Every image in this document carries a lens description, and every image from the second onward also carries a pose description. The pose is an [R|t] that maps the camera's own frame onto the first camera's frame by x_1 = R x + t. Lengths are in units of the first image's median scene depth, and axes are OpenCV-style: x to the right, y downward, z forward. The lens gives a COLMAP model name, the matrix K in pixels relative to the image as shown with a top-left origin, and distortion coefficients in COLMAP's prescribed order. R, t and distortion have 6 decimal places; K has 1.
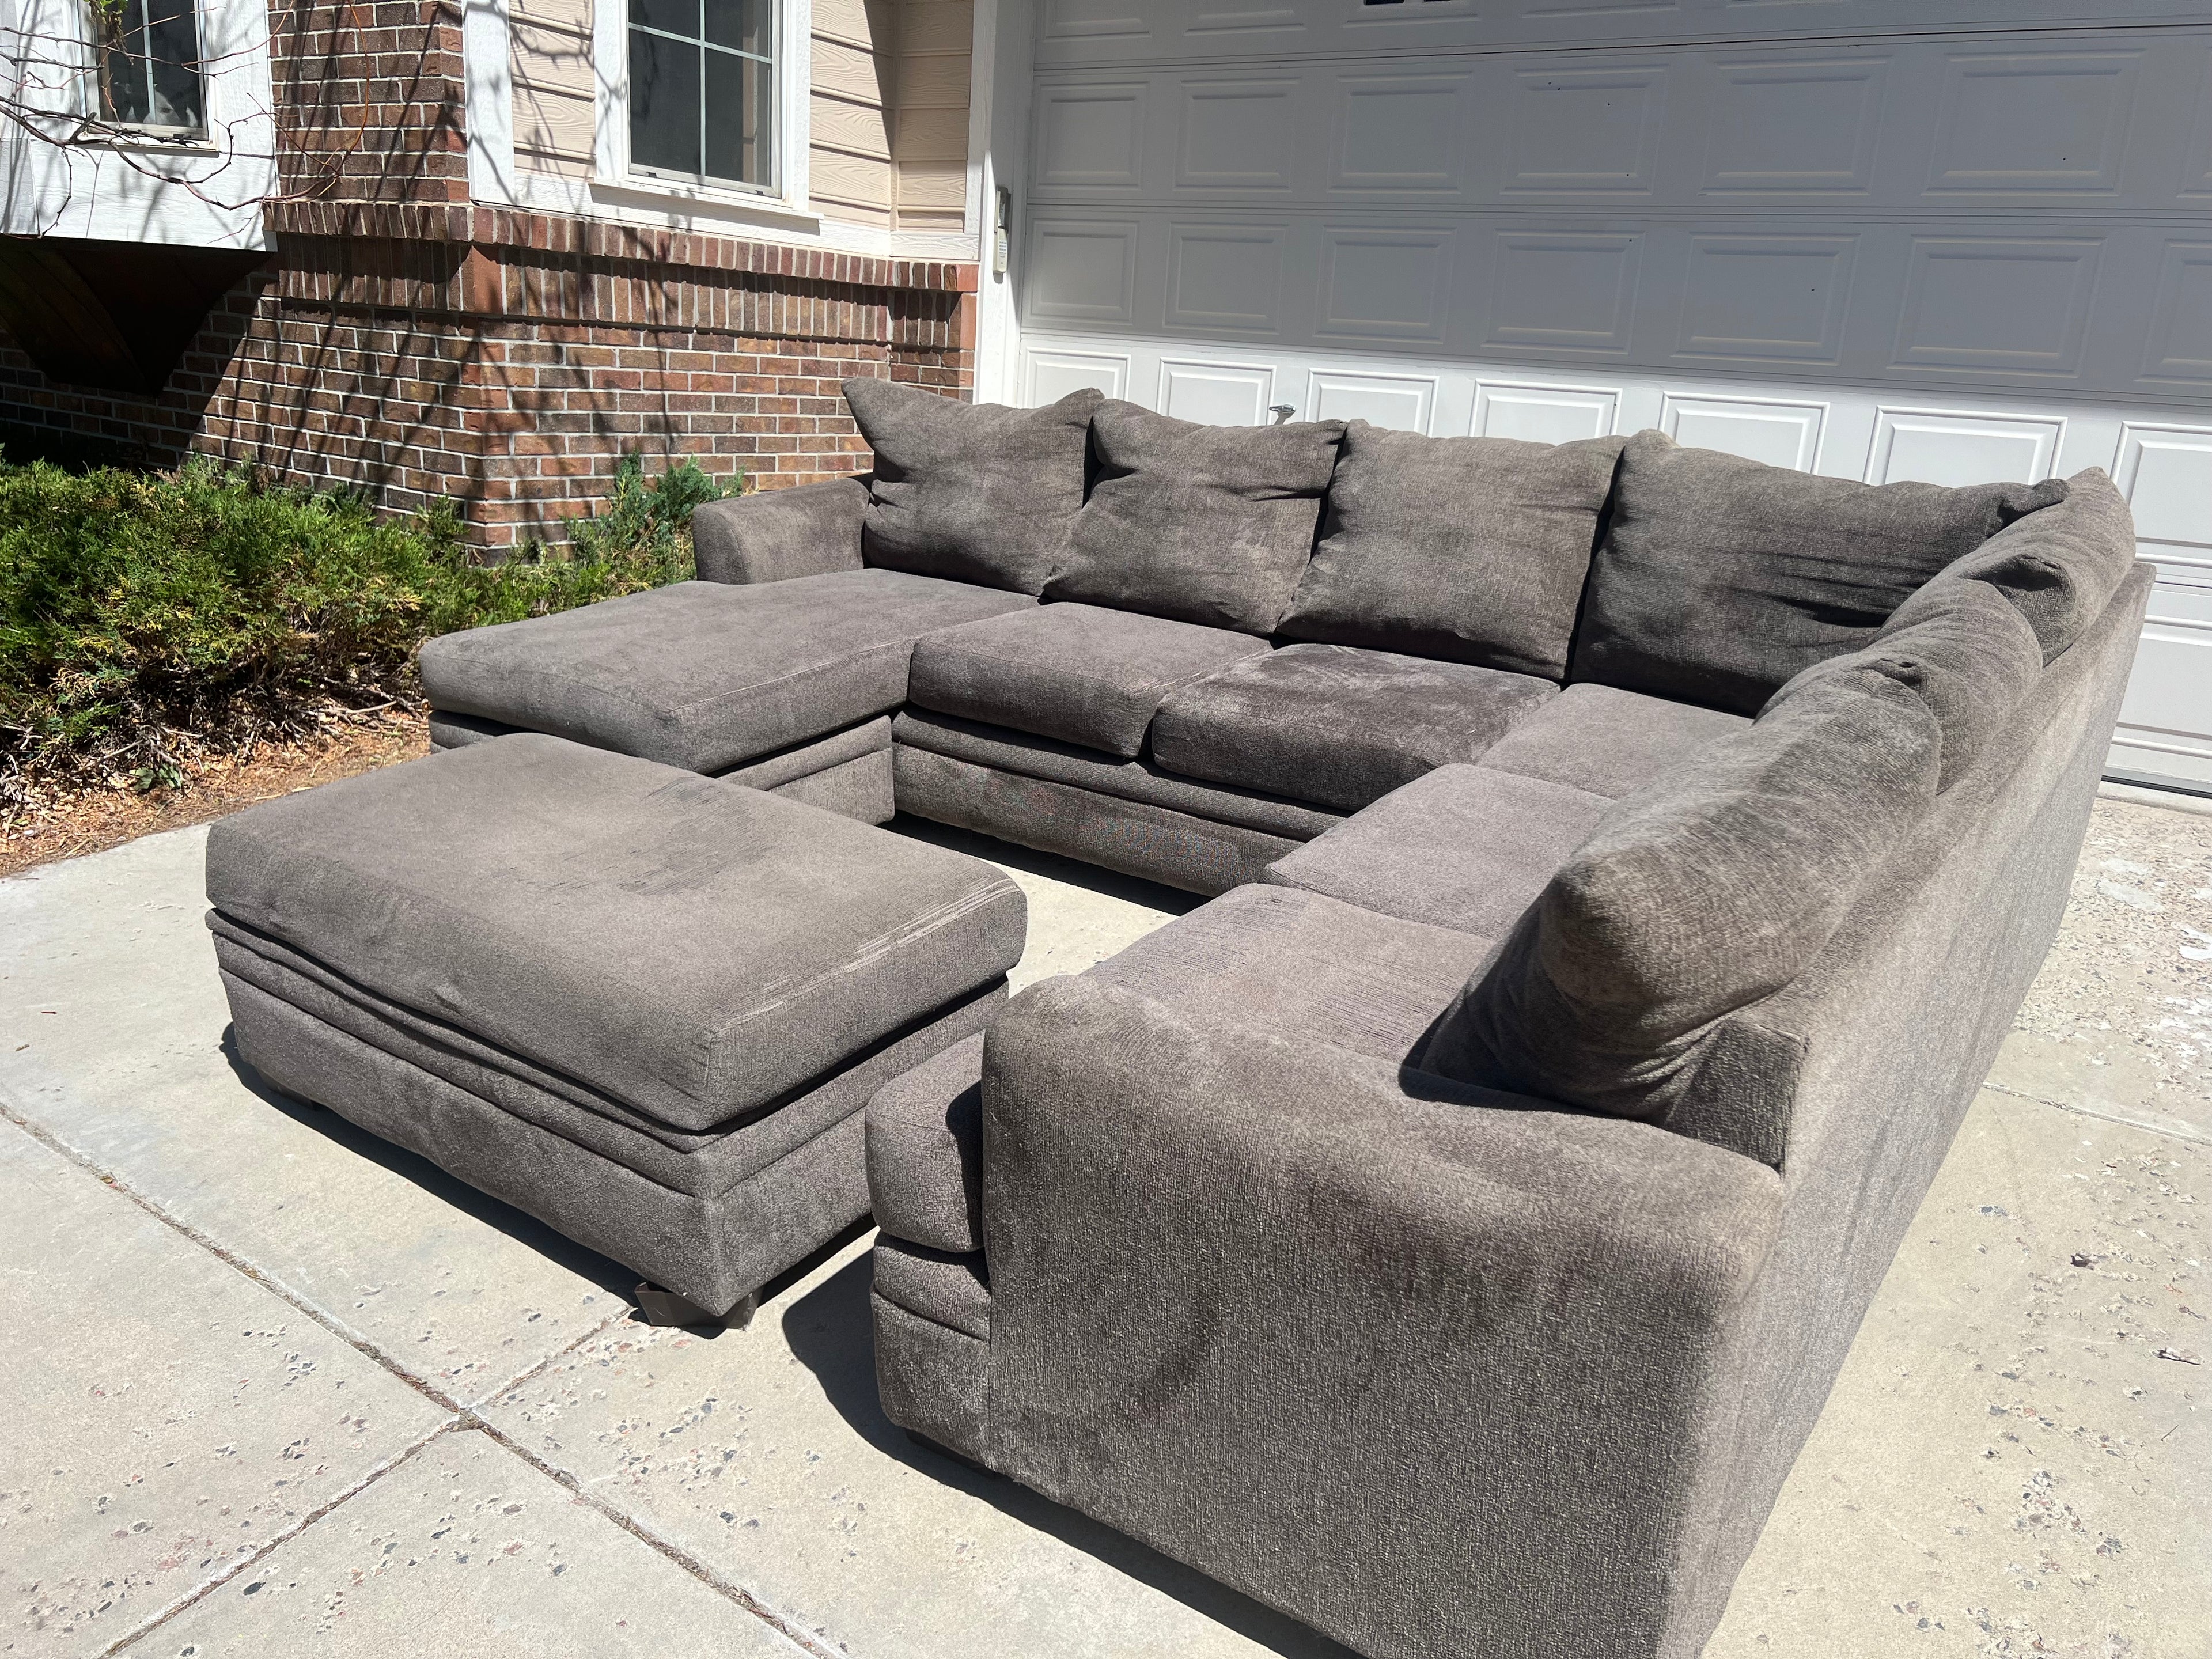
lens RADIAL K [[1659.2, 0, 1131.3], [0, 1659.2, 836.9], [0, 0, 1]] dist [0.045585, -0.052687]
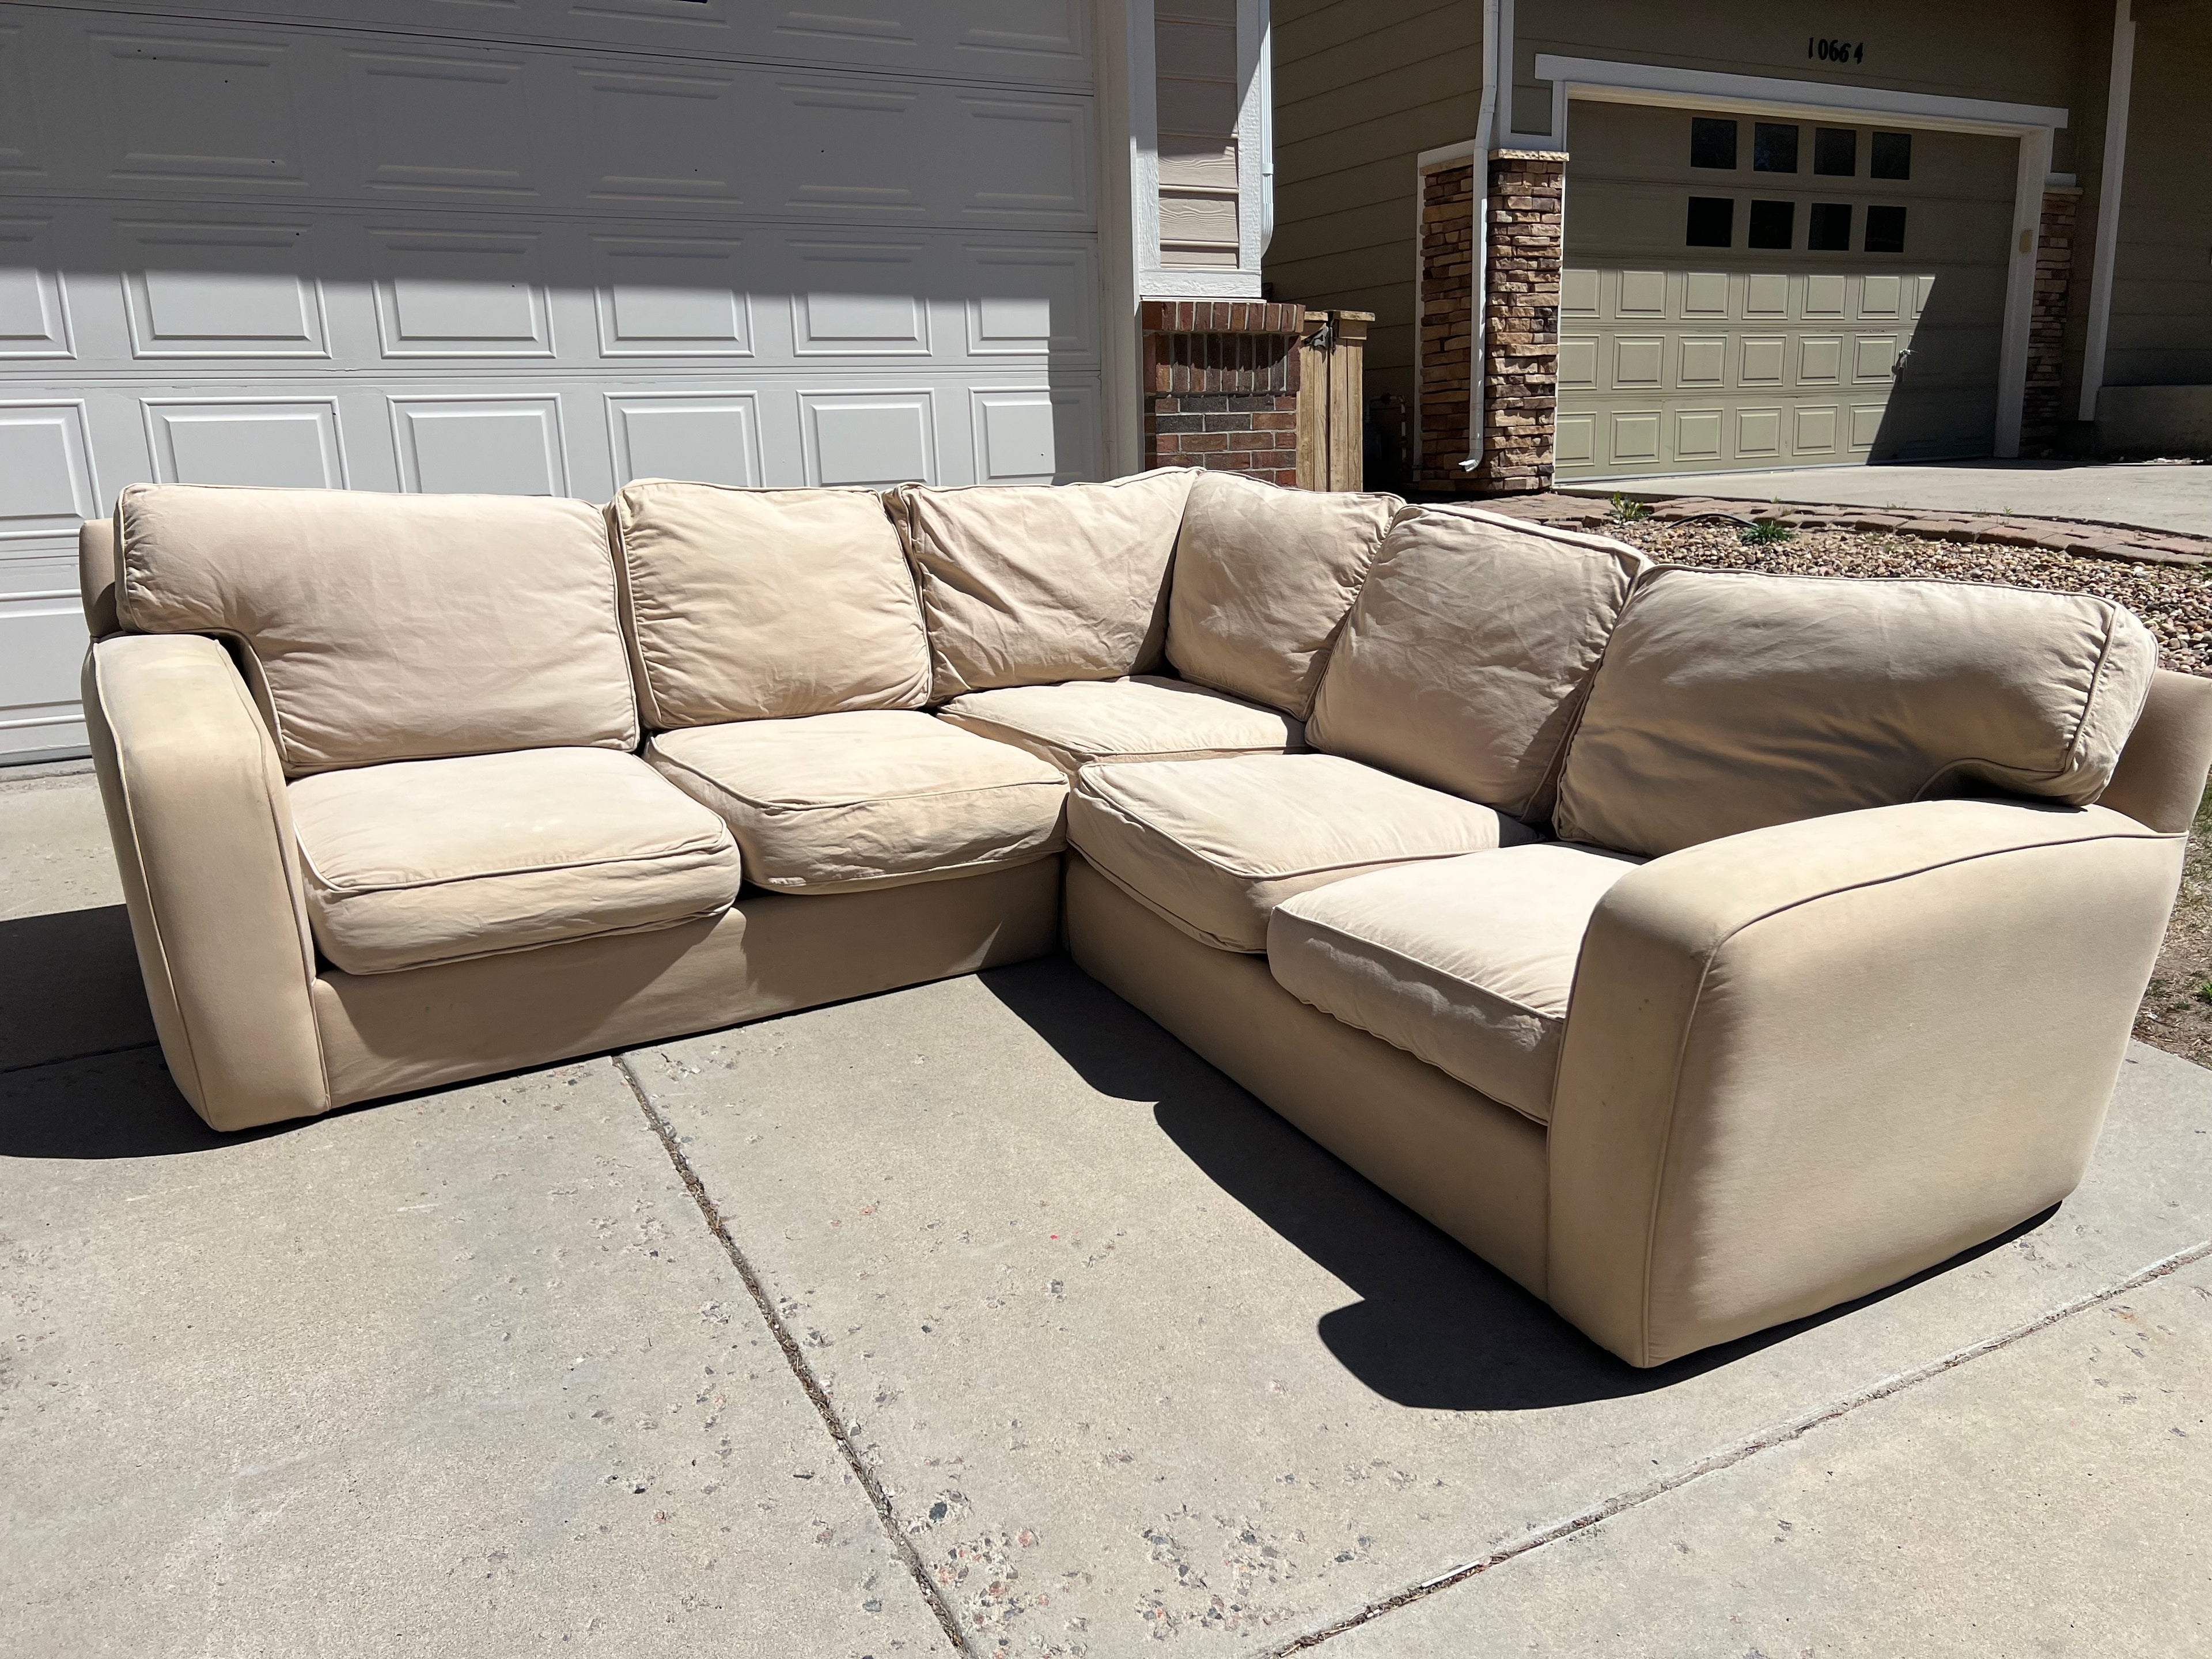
lens RADIAL K [[1674.6, 0, 1132.6], [0, 1674.6, 827.1], [0, 0, 1]] dist [0.063884, -0.084933]
pose [[0.439979, -0.283573, 0.852059, -0.351485], [0.307588, 0.939026, 0.153687, -0.051998], [-0.843687, 0.194464, 0.500376, 0.204472]]
